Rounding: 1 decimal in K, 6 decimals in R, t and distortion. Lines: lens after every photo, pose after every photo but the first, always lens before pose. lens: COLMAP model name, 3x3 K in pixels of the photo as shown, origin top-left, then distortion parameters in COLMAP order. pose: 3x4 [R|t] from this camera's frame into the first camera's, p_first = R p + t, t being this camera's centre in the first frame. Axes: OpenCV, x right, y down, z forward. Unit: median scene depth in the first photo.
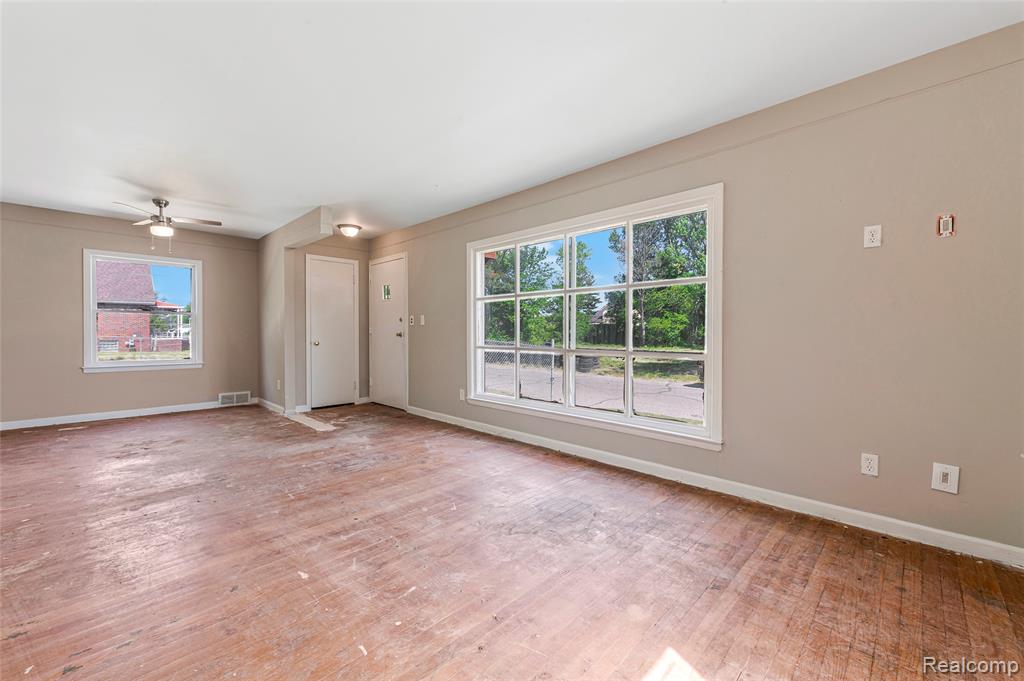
lens RADIAL K [[406.9, 0, 509.8], [0, 406.9, 340.4], [0, 0, 1]] dist [0.006450, -0.001980]
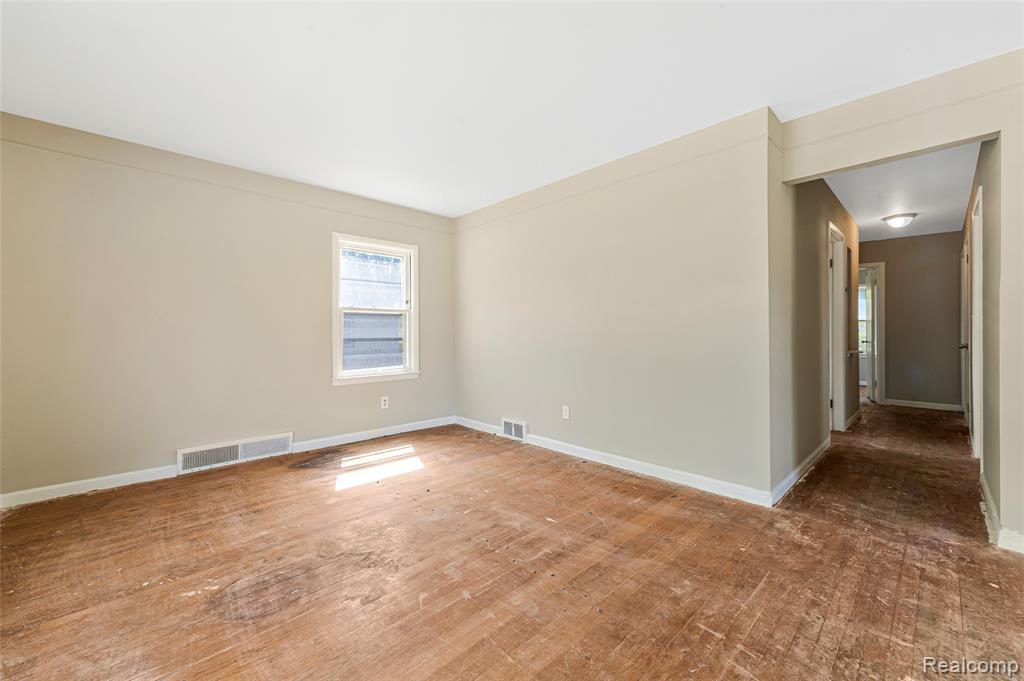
lens RADIAL K [[406.9, 0, 515.0], [0, 406.9, 332.2], [0, 0, 1]] dist [0.006450, -0.001980]
pose [[-0.999724, 0.000219, 0.023491, -0.325007], [0.000603, 0.999866, 0.016360, -0.037162], [-0.023484, 0.016369, -0.999590, 1.775284]]
